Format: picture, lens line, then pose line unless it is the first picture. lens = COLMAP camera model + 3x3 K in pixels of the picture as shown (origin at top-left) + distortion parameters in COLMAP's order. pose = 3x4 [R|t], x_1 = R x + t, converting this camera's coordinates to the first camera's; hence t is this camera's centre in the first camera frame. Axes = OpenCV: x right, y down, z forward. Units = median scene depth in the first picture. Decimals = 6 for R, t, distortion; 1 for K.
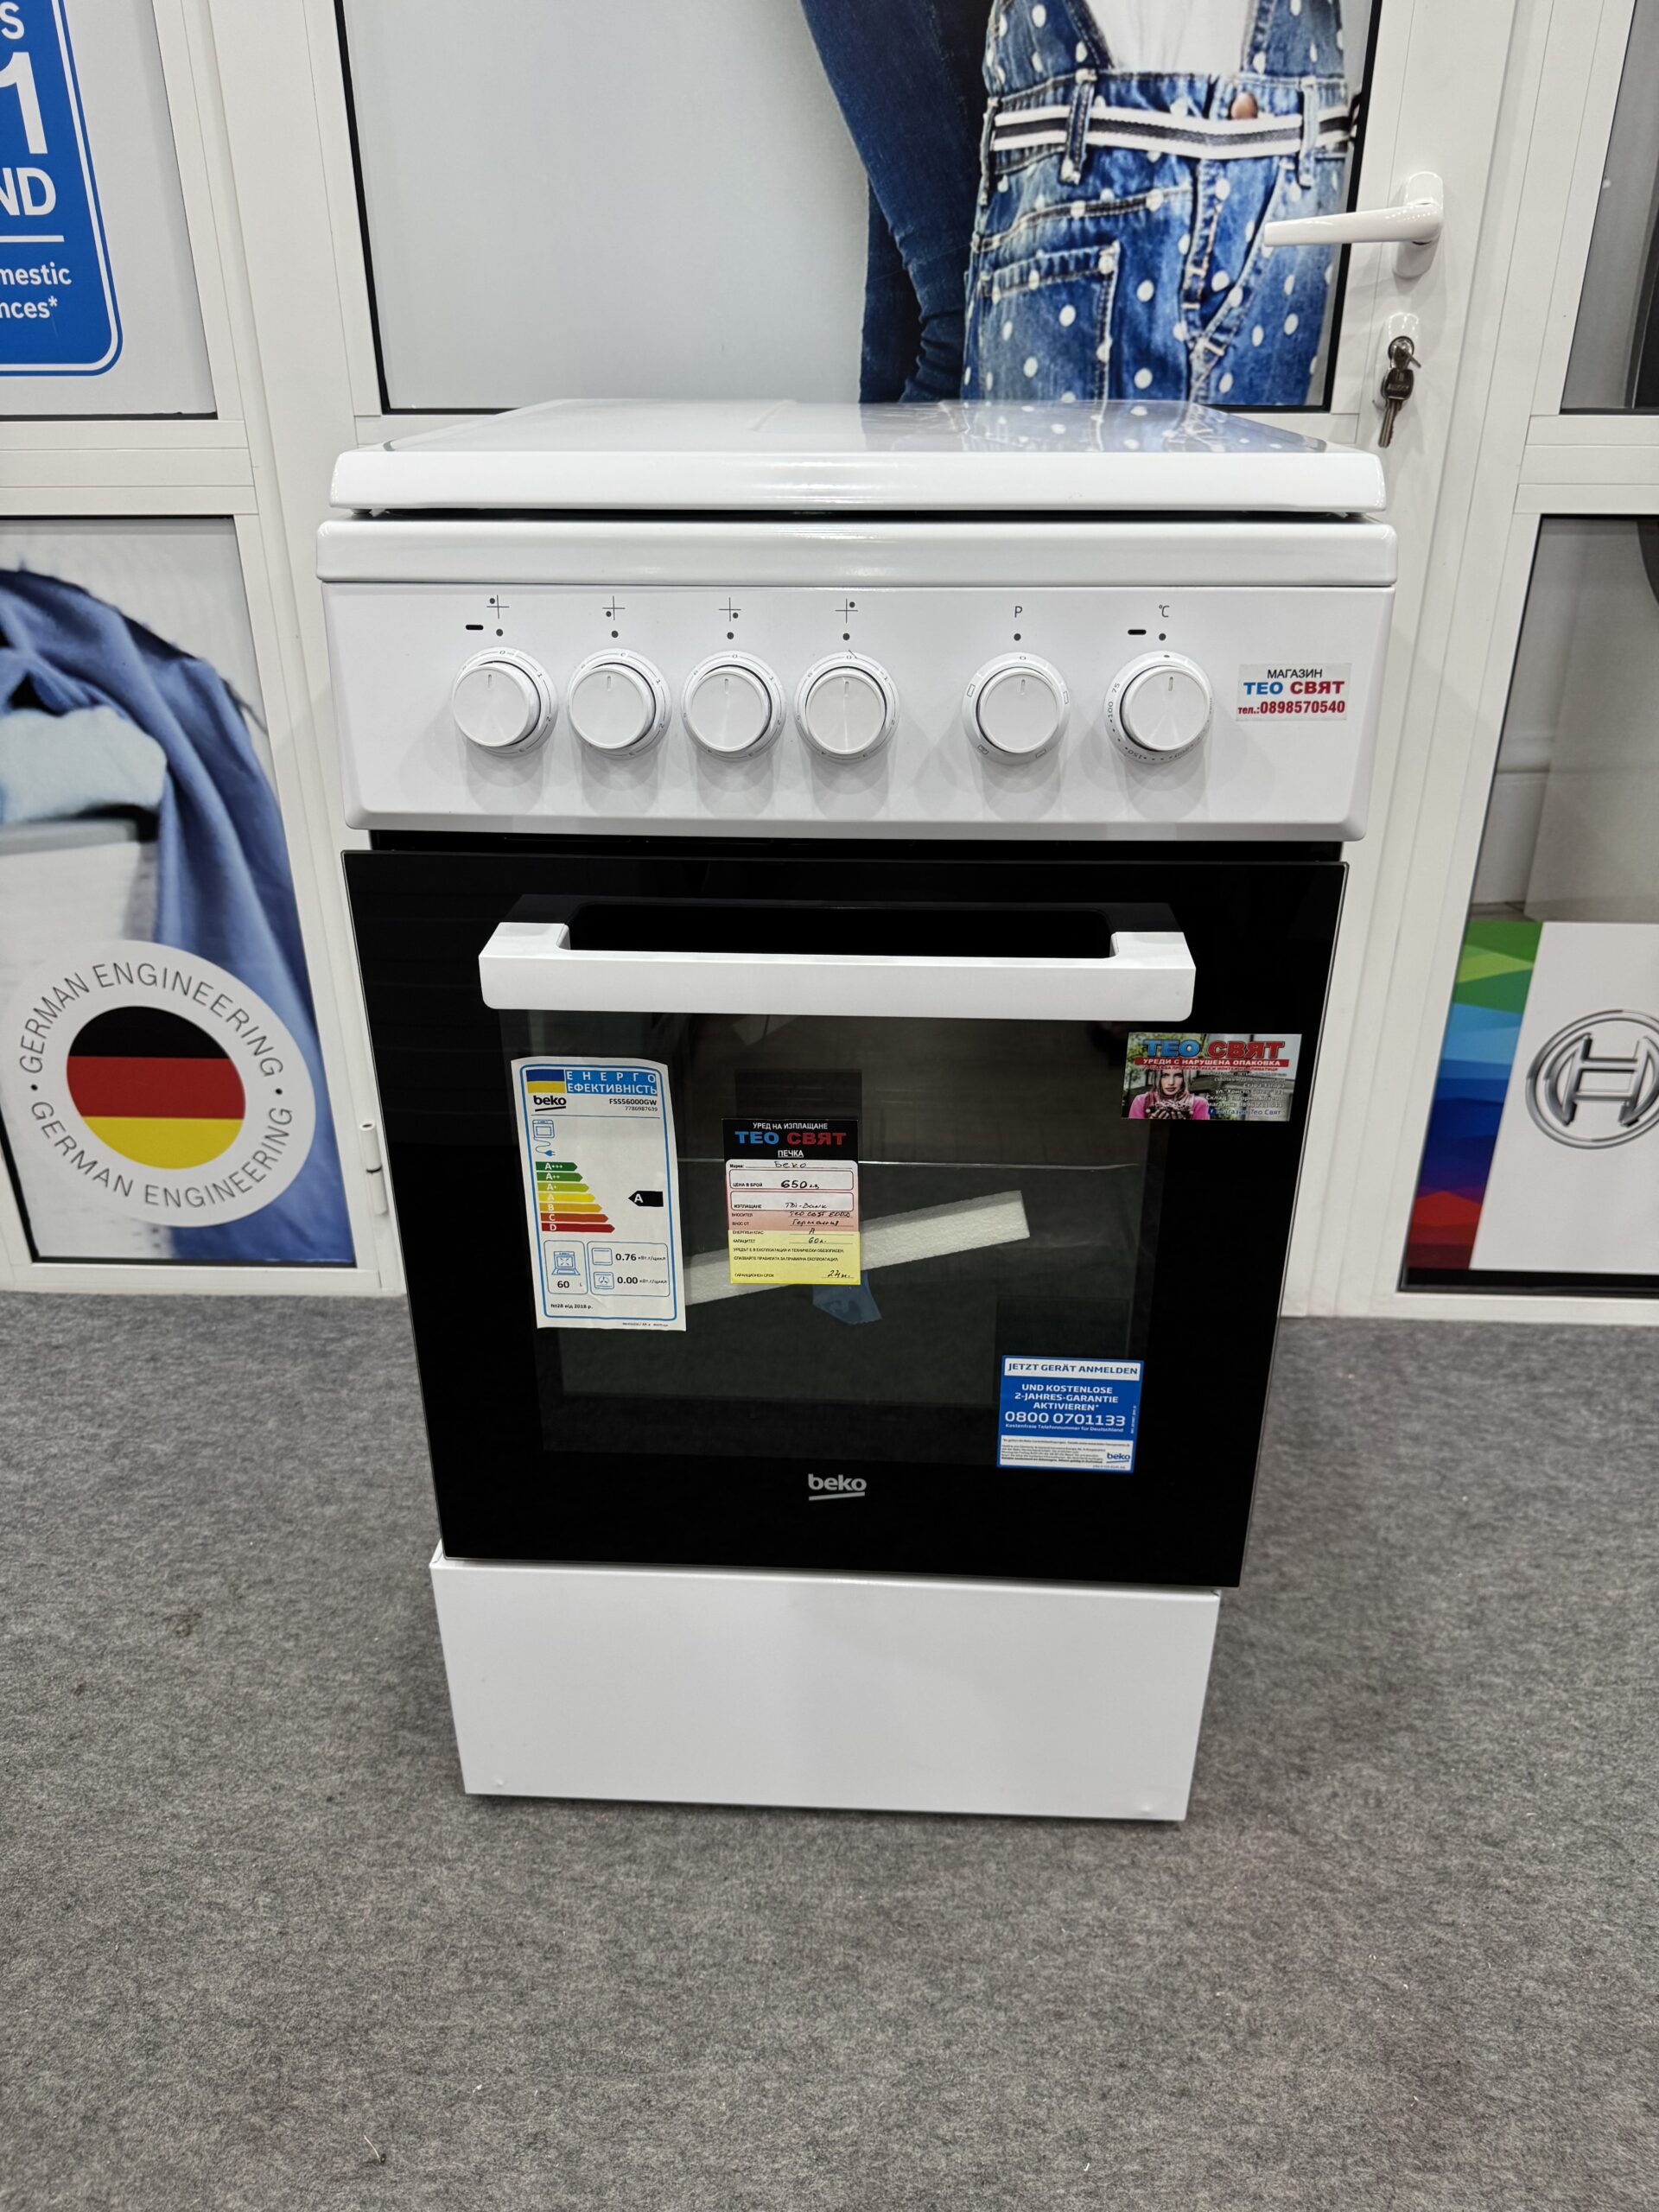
lens RADIAL K [[1591.7, 0, 837.7], [0, 1591.7, 1108.4], [0, 0, 1]] dist [-0.000339, -0.003569]
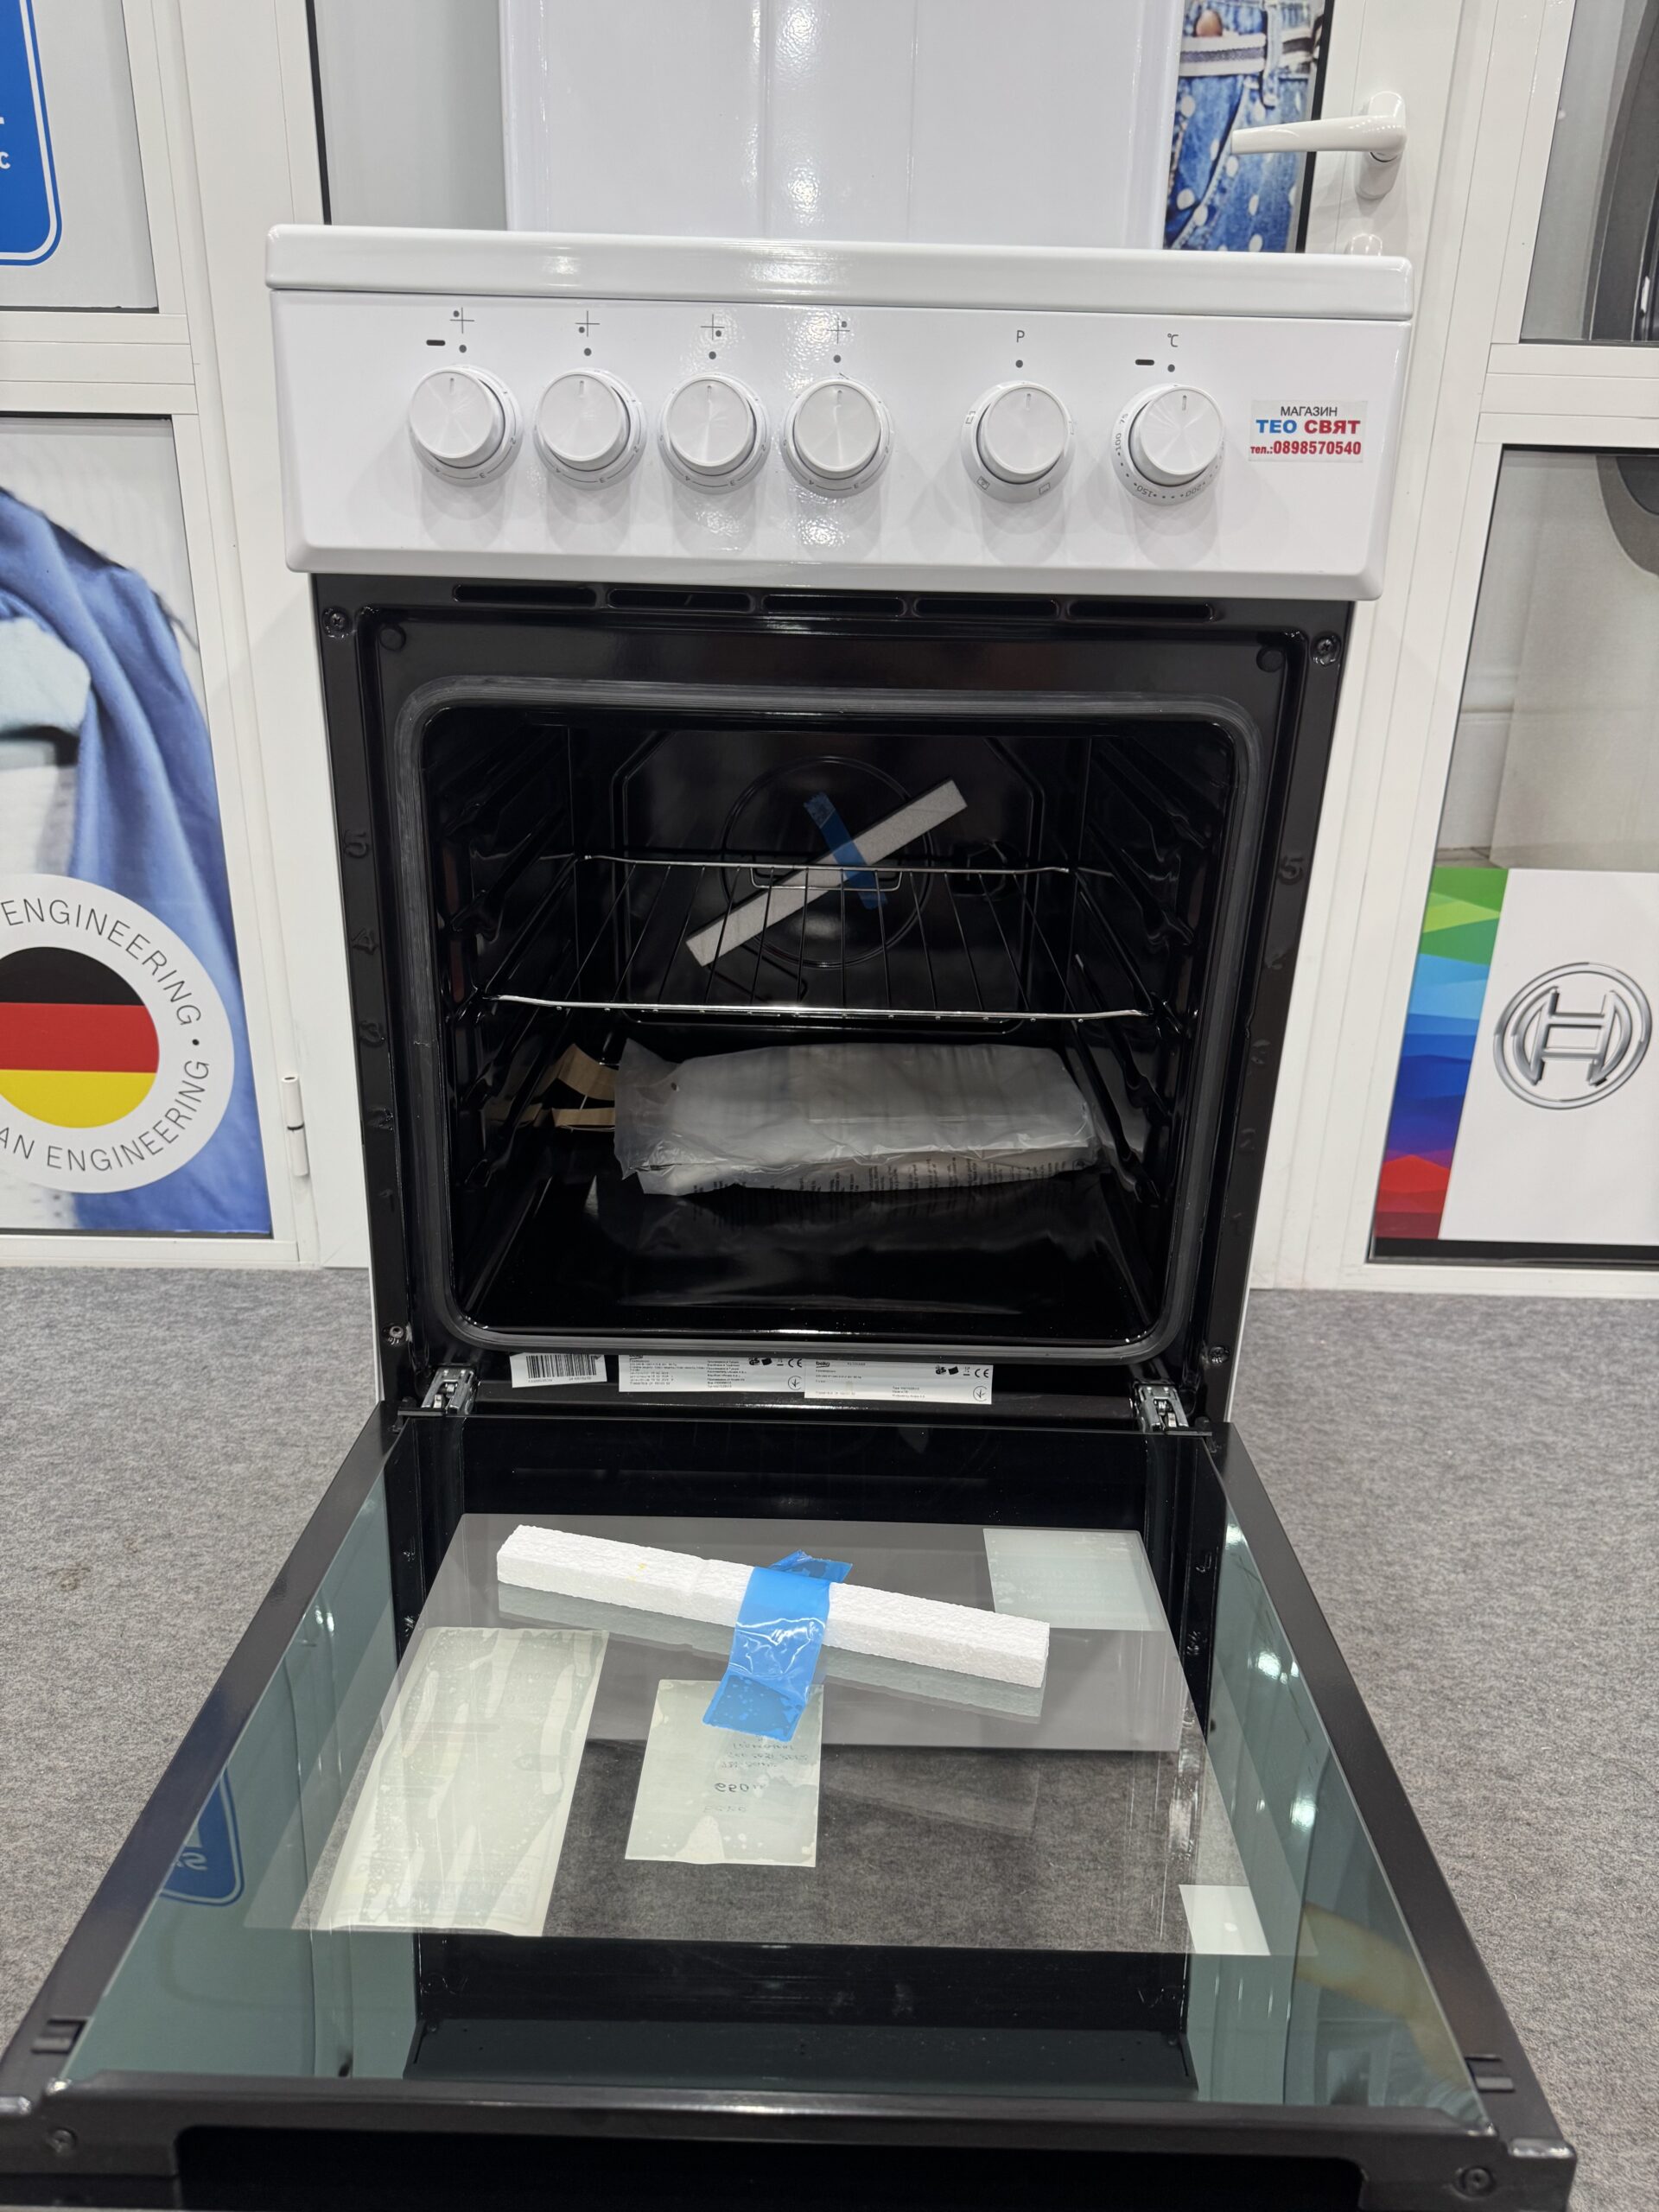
lens RADIAL K [[1586.8, 0, 840.9], [0, 1586.8, 1104.7], [0, 0, 1]] dist [0.004299, -0.009409]
pose [[0.998773, 0.007835, 0.048891, -0.020273], [-0.004003, 0.996946, -0.077991, 0.125727], [-0.049352, 0.077699, 0.995755, 0.060554]]
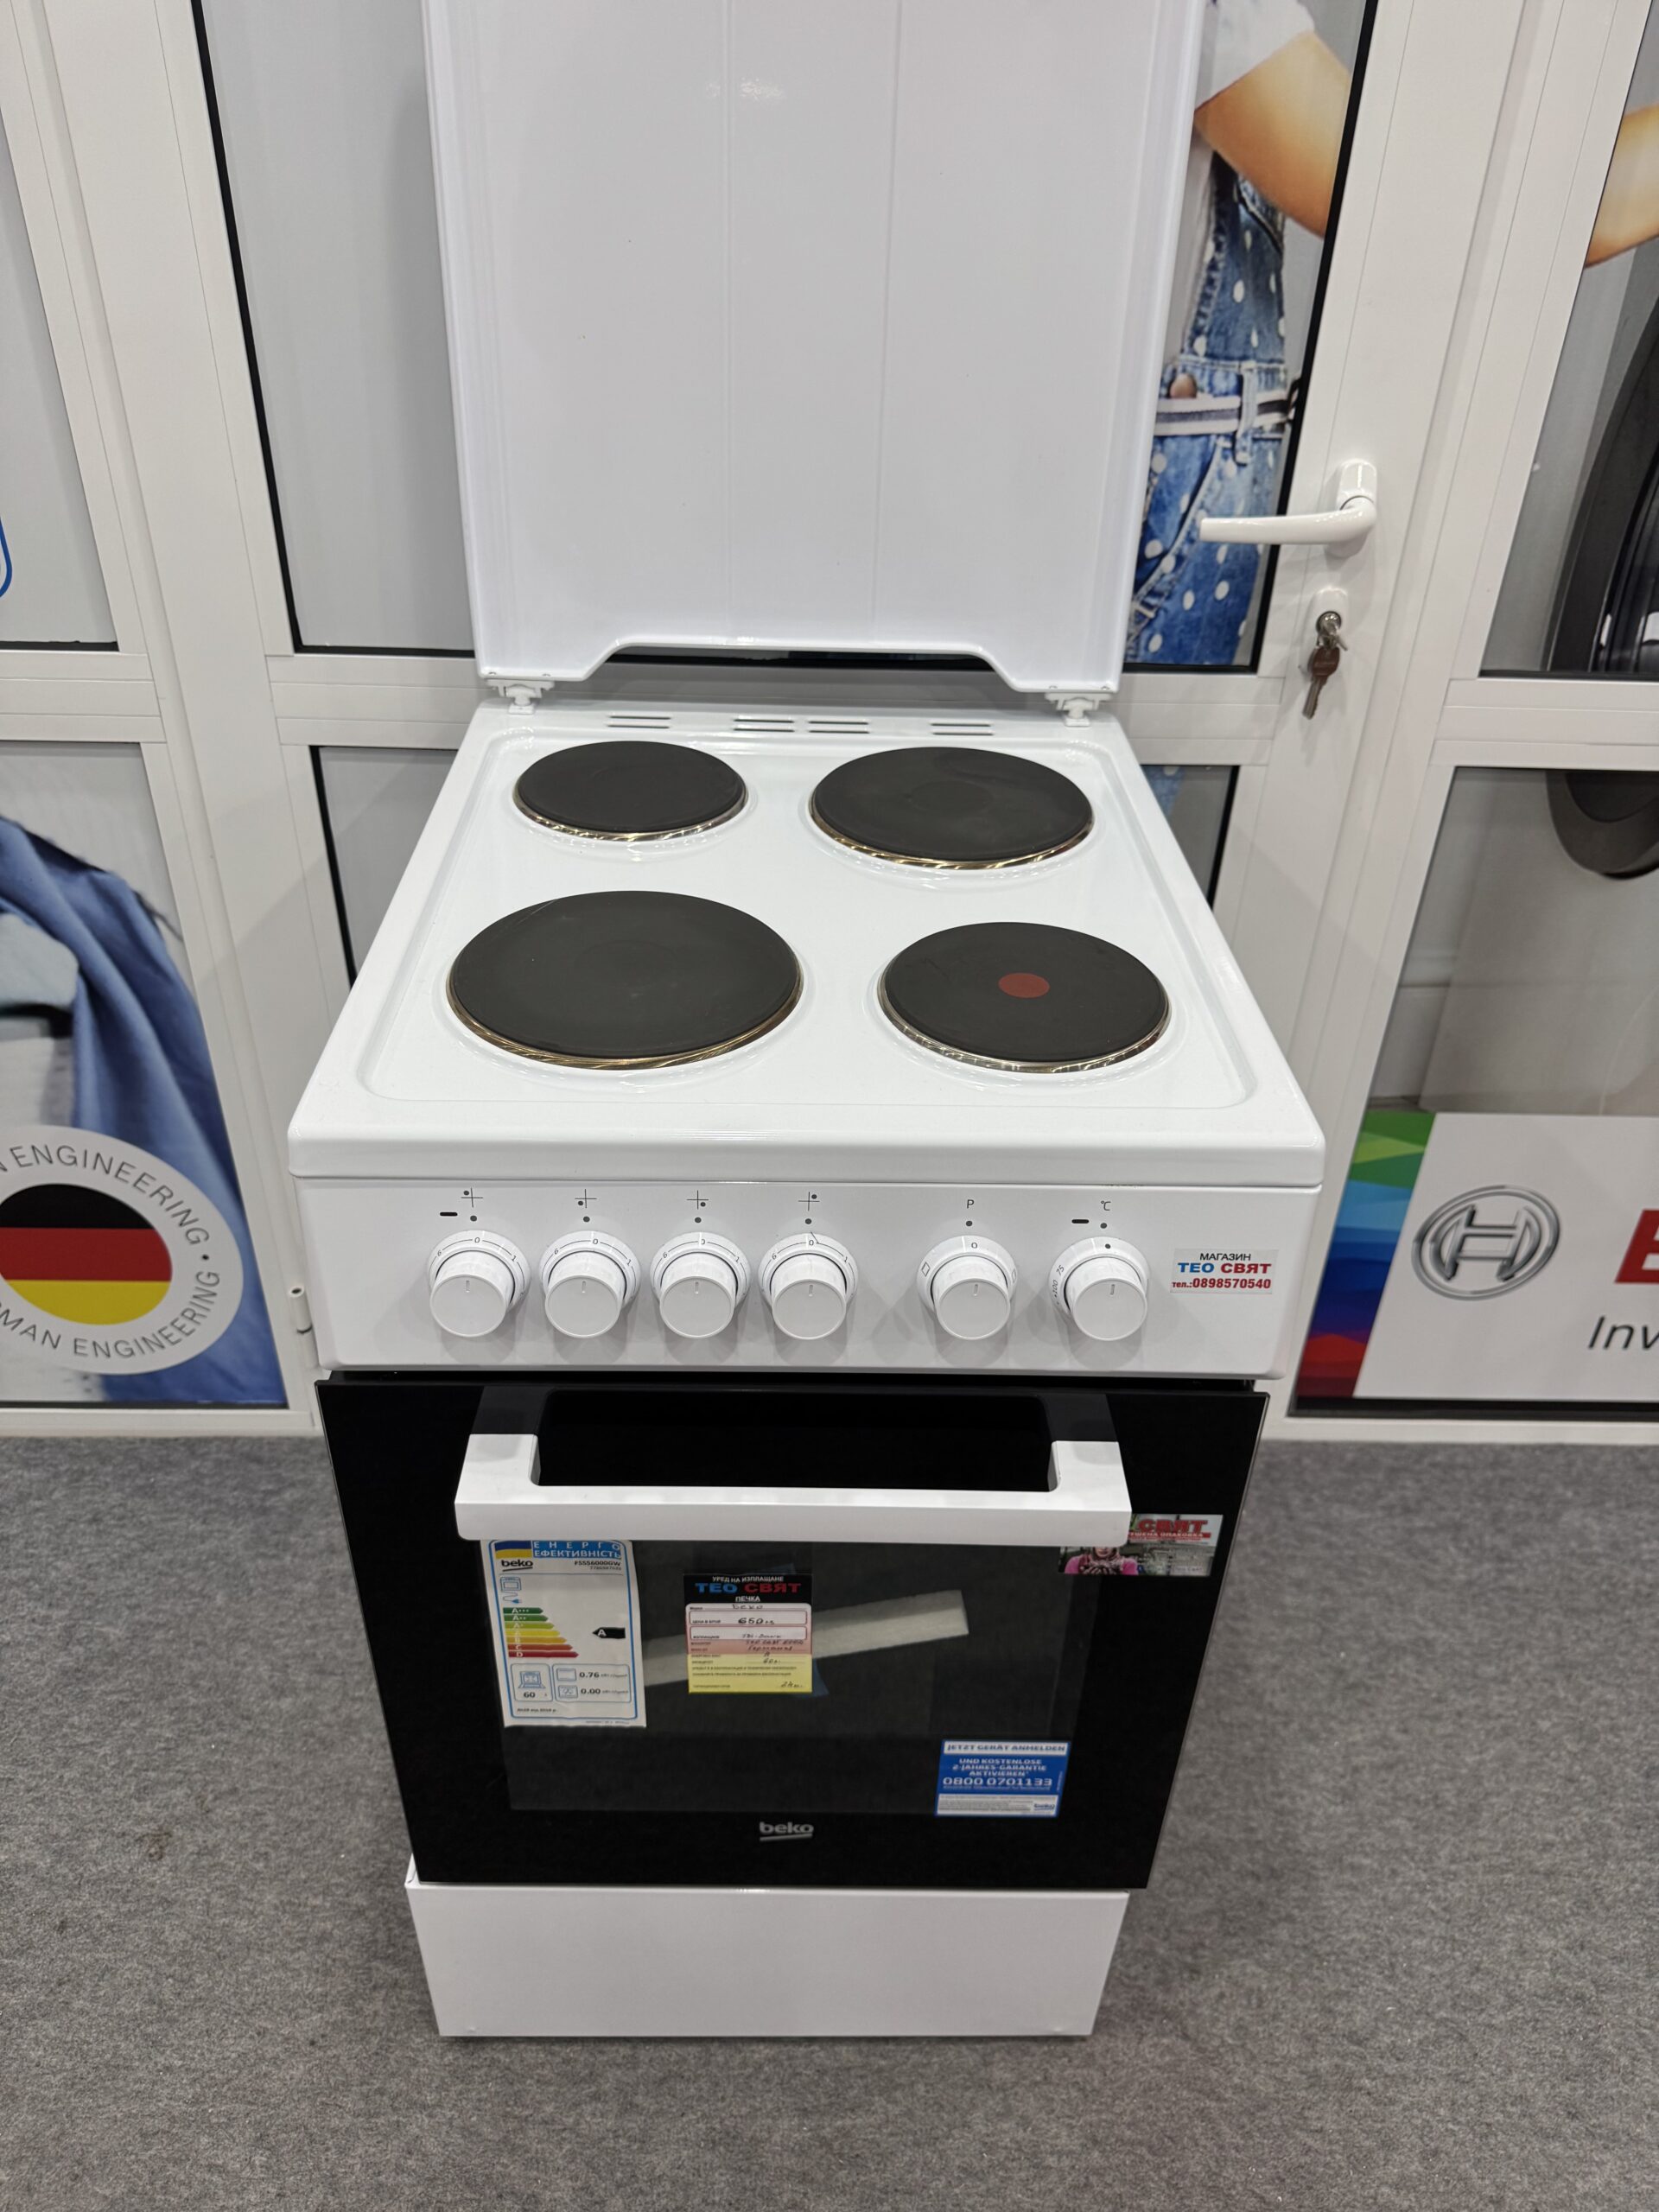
lens RADIAL K [[1591.7, 0, 837.7], [0, 1591.7, 1108.4], [0, 0, 1]] dist [-0.000339, -0.003569]
pose [[0.997621, -0.008879, 0.068369, -0.027166], [0.000052, 0.991769, 0.128040, -0.298683], [-0.068943, -0.127732, 0.989410, -0.013901]]
